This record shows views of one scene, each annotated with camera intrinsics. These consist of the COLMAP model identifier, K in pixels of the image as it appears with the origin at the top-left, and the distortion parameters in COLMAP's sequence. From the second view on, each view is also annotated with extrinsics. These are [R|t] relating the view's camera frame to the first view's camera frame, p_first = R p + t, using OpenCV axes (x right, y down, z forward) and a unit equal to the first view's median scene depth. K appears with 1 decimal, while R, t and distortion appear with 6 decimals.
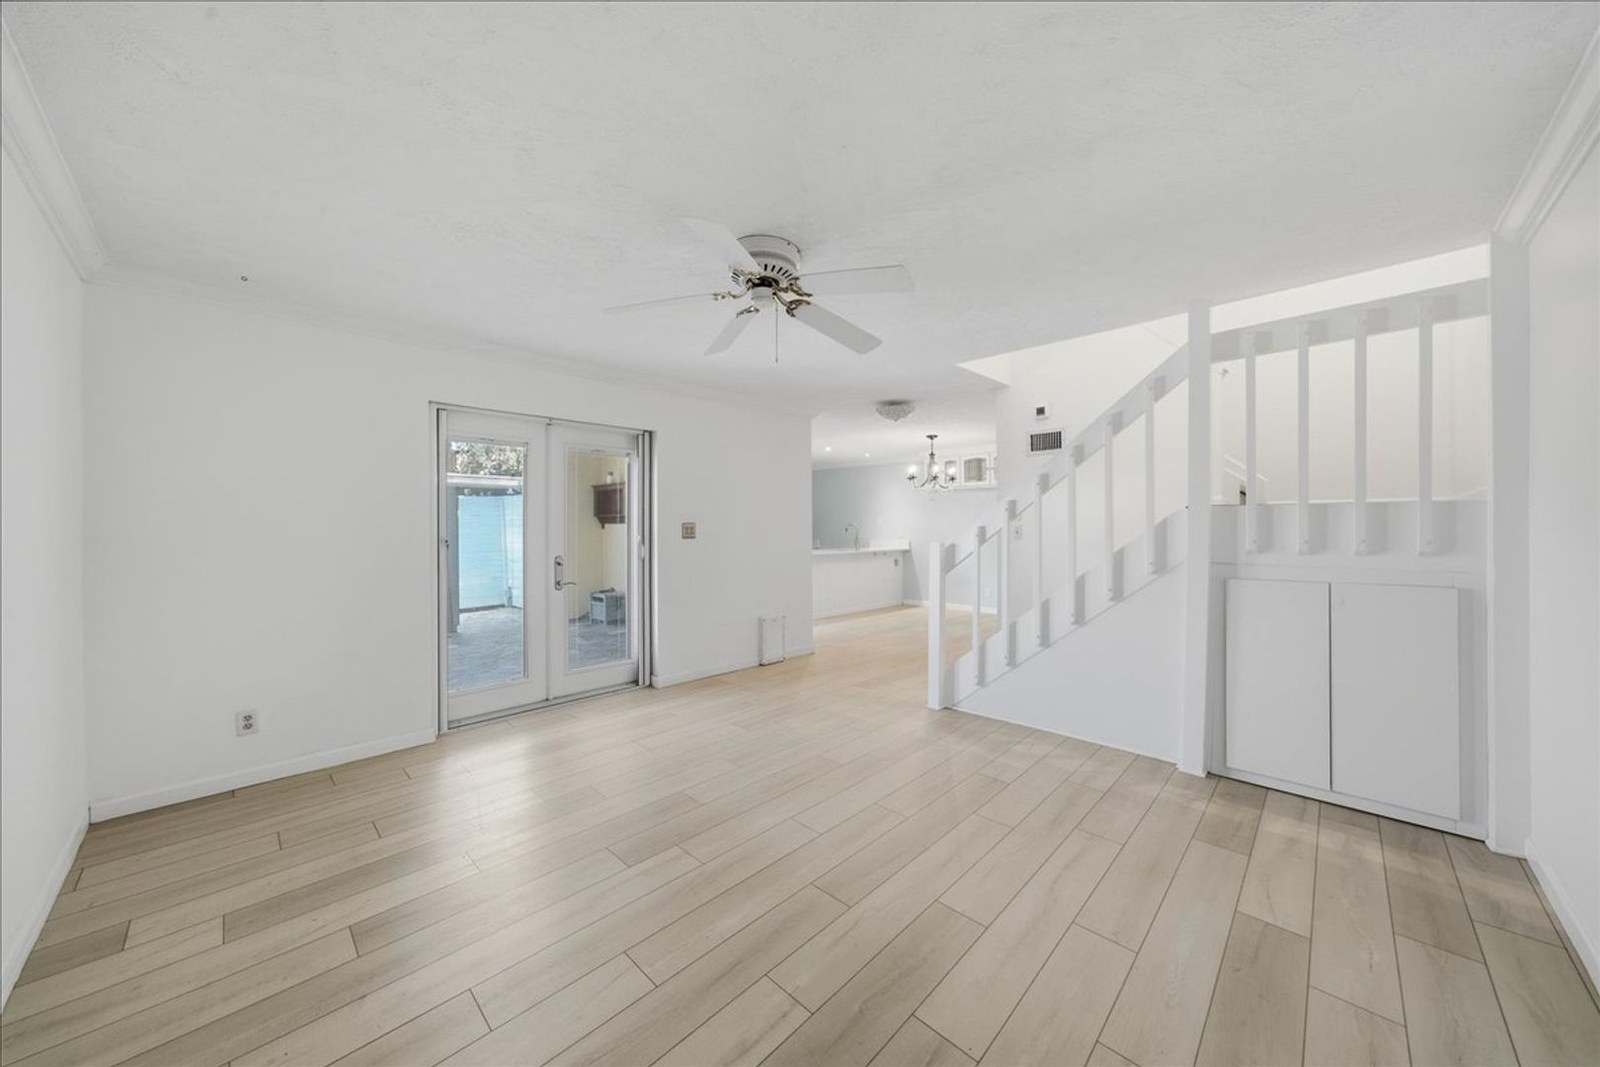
lens RADIAL K [[556.4, 0, 796.2], [0, 556.4, 531.2], [0, 0, 1]] dist [0.007604, 0.000193]
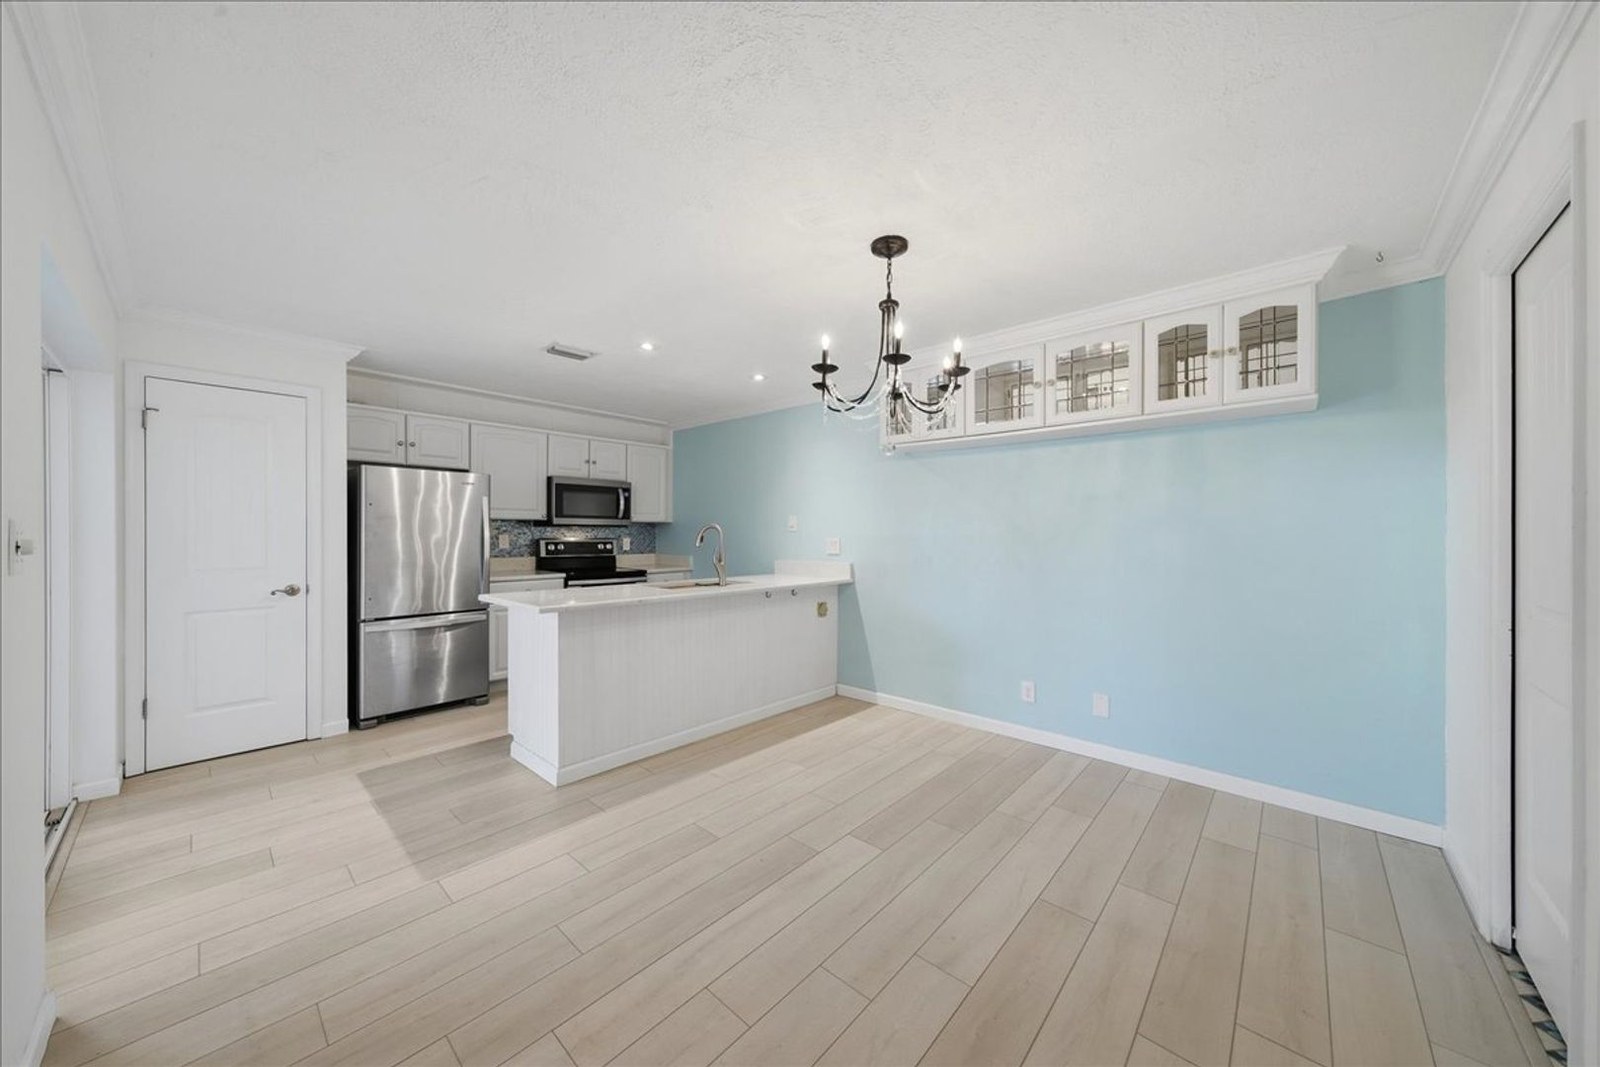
lens RADIAL K [[556.4, 0, 796.2], [0, 556.4, 531.2], [0, 0, 1]] dist [0.007604, 0.000193]
pose [[0.999171, 0.006700, 0.040163, 0.138683], [-0.006366, 0.999944, -0.008453, -0.006232], [-0.040218, 0.008190, 0.999157, 0.531328]]
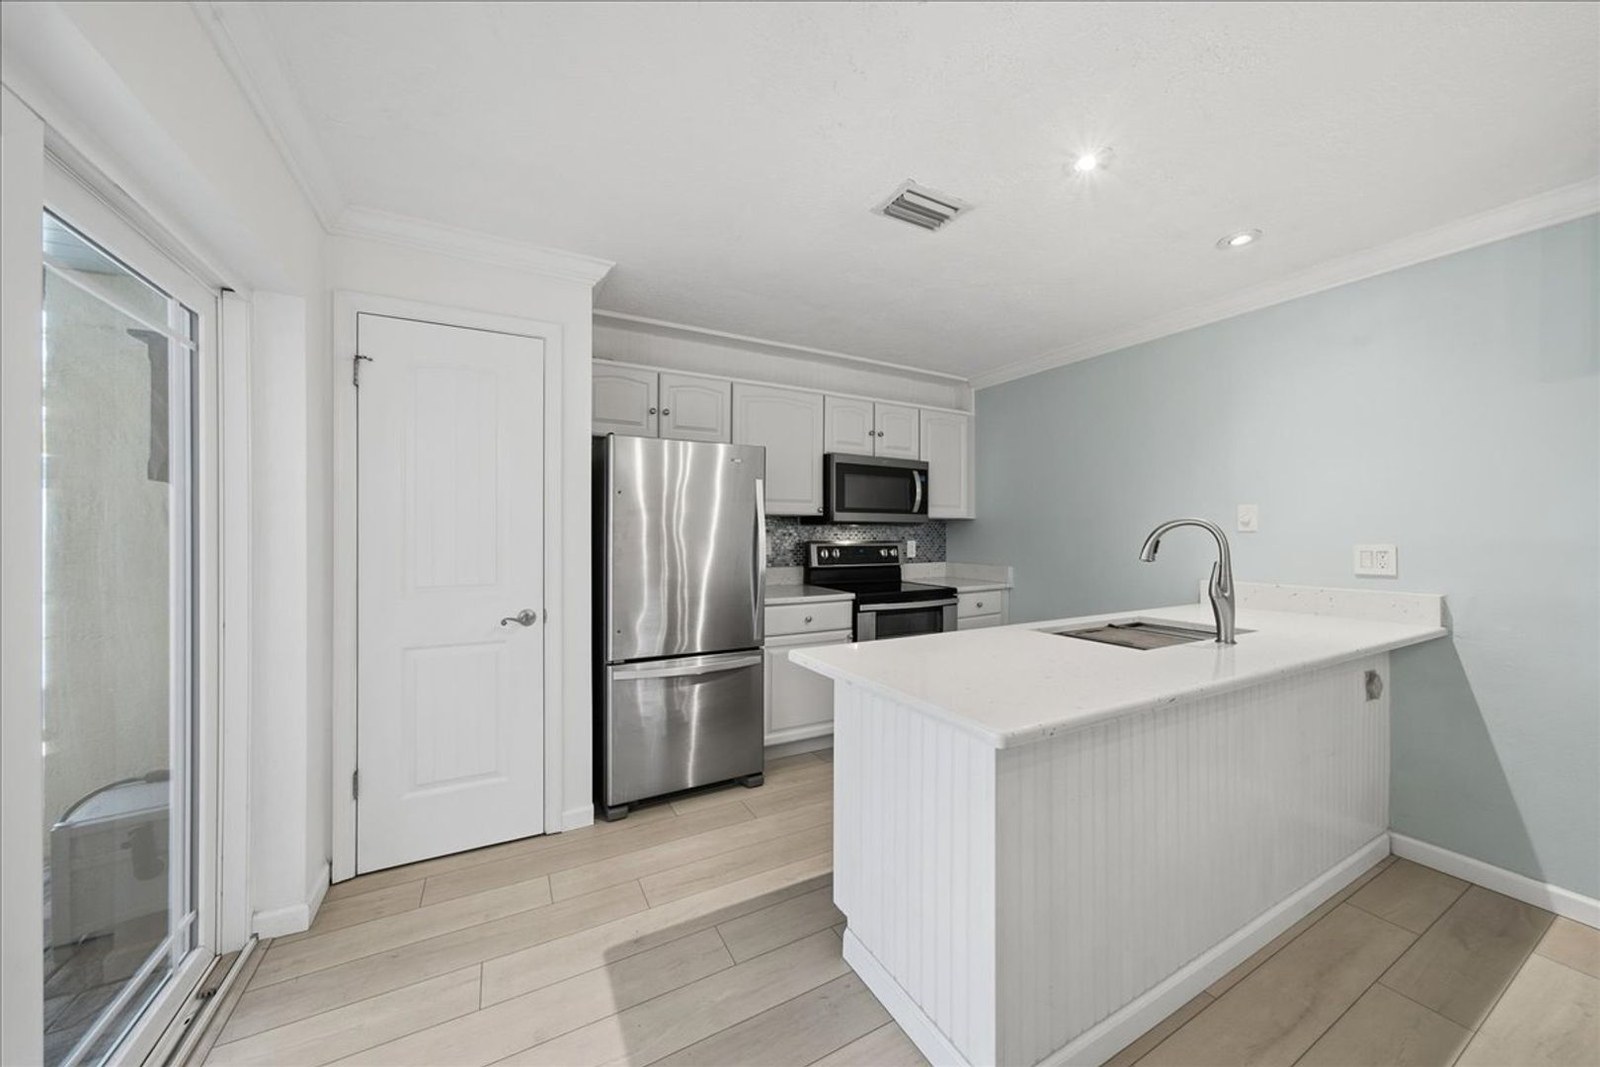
lens RADIAL K [[556.4, 0, 796.2], [0, 556.4, 531.2], [0, 0, 1]] dist [0.007604, 0.000193]
pose [[0.957998, 0.005046, -0.286731, 0.013235], [-0.007286, 0.999951, -0.006746, -0.006707], [0.286683, 0.008552, 0.957987, 0.704040]]
